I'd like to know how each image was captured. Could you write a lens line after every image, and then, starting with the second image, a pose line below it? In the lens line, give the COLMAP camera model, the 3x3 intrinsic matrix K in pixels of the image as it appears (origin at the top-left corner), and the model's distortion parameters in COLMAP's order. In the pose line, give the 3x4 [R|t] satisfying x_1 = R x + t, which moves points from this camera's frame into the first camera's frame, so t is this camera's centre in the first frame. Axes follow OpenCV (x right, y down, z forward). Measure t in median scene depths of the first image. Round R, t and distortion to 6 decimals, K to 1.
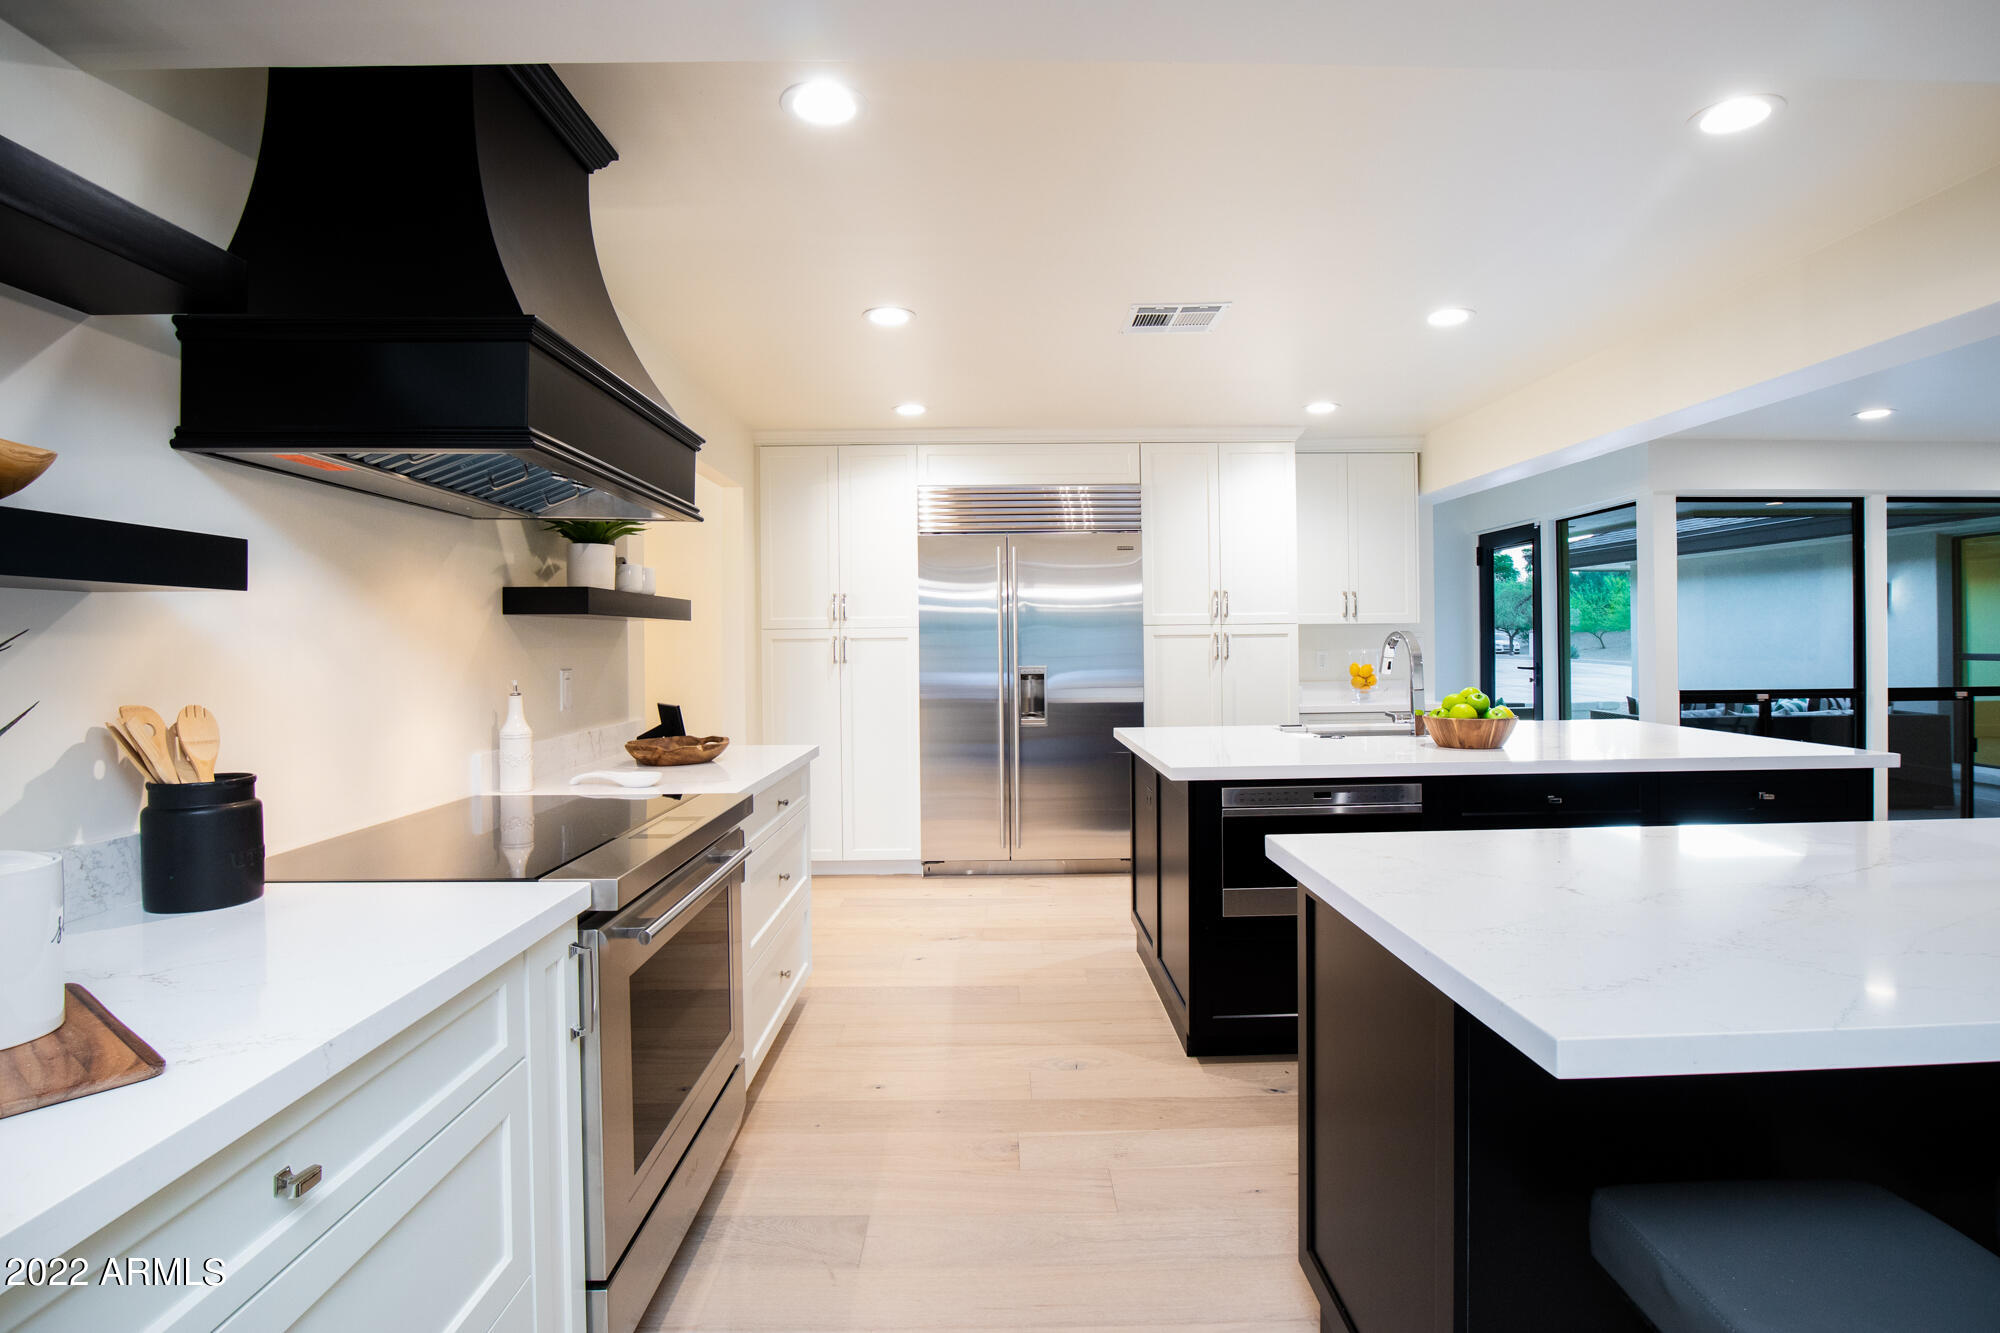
lens RADIAL K [[1015.8, 0, 990.6], [0, 1015.8, 651.3], [0, 0, 1]] dist [-0.022524, 0.004297]
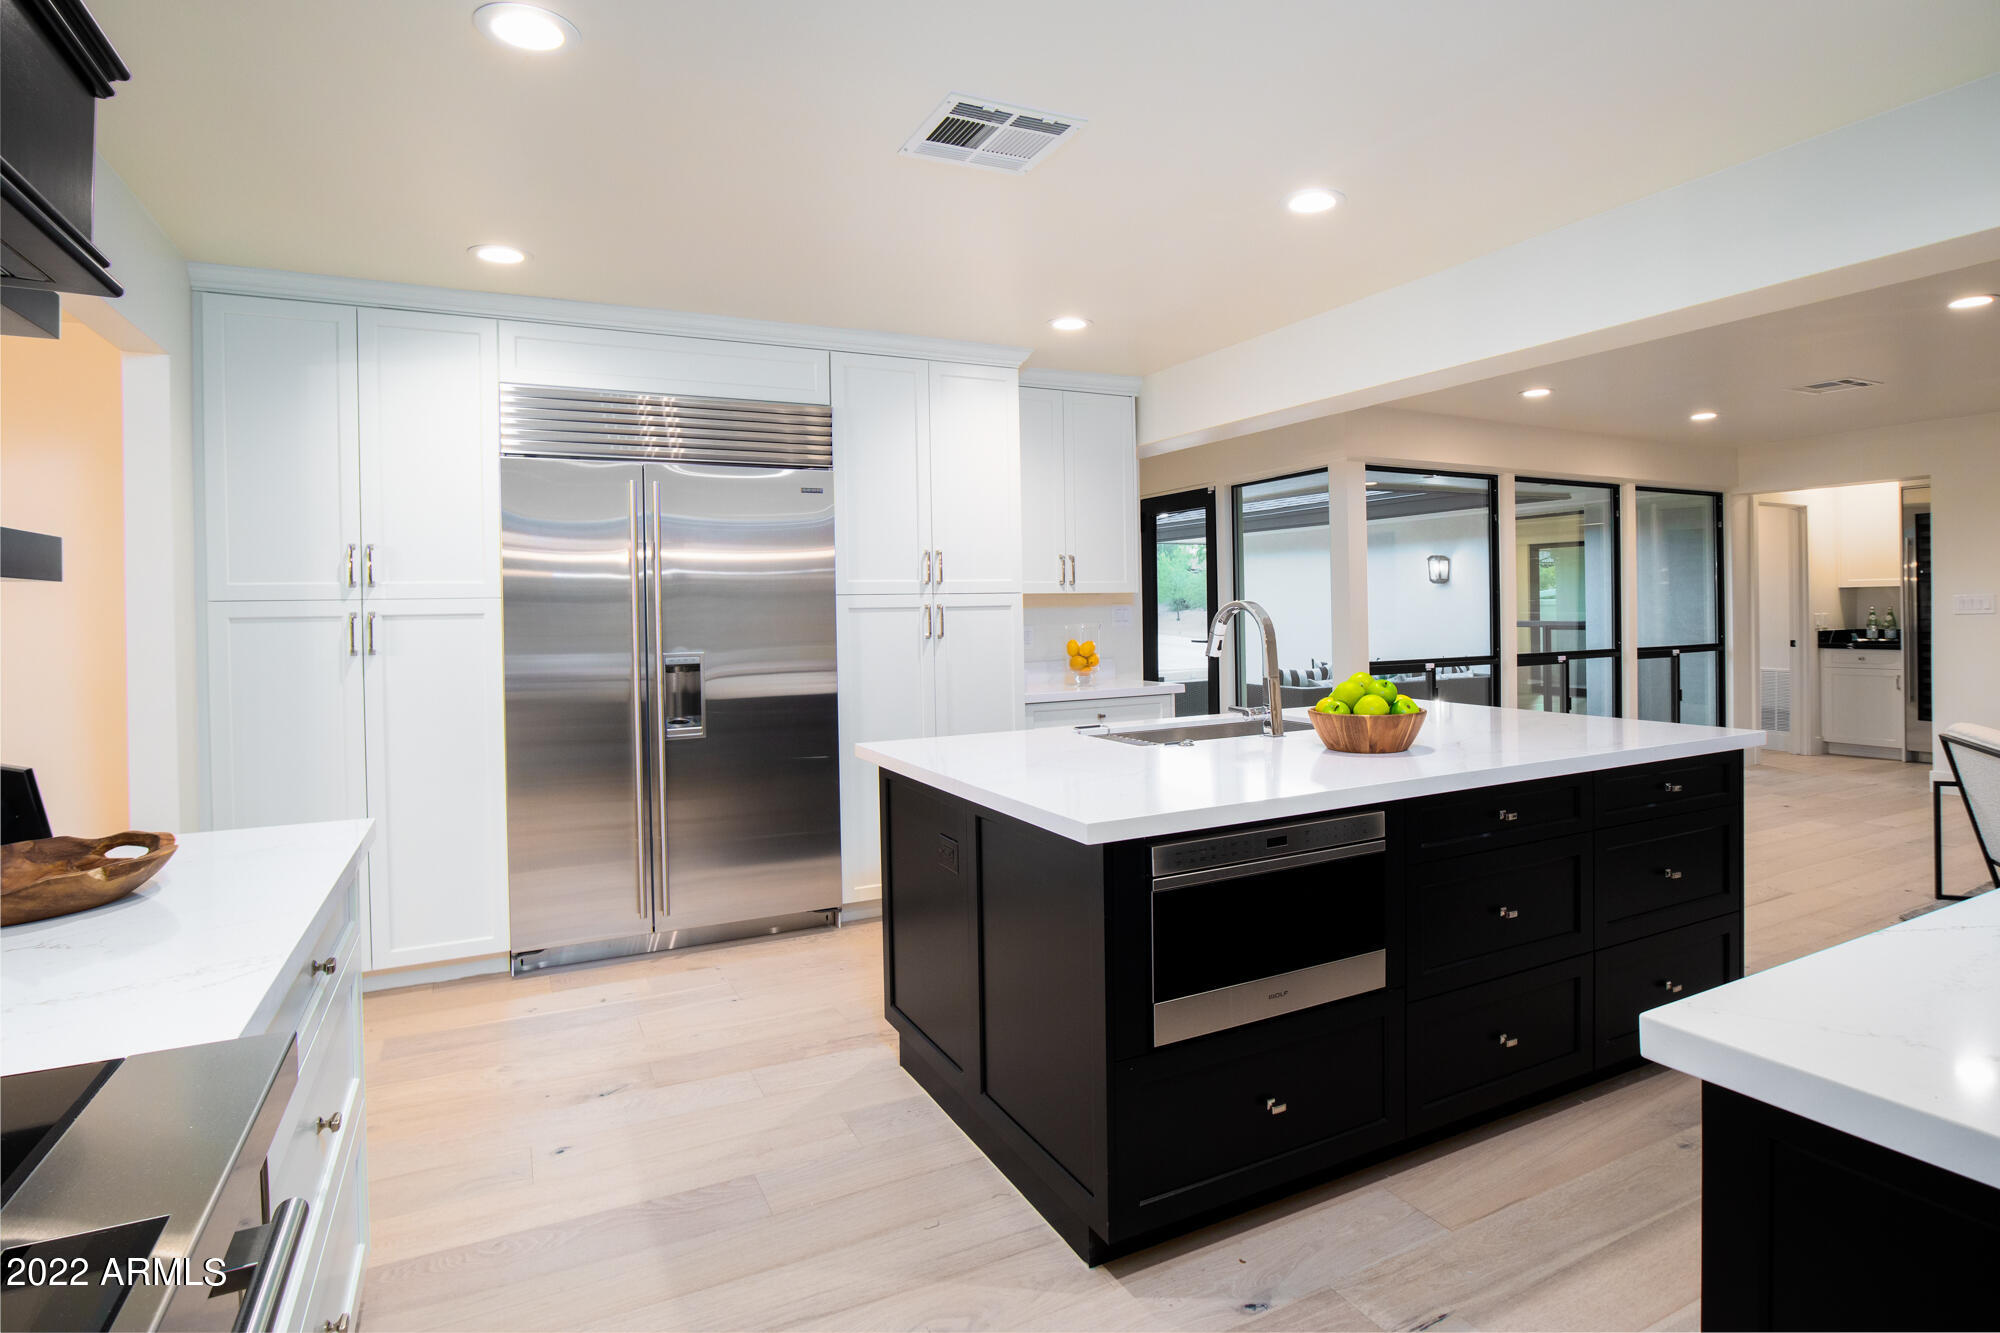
lens RADIAL K [[1015.8, 0, 993.2], [0, 1015.8, 620.8], [0, 0, 1]] dist [-0.022524, 0.004297]
pose [[0.889467, -0.010681, 0.456875, -0.089826], [0.012119, 0.999927, -0.000219, -0.005099], [-0.456839, 0.005732, 0.889531, 0.284632]]
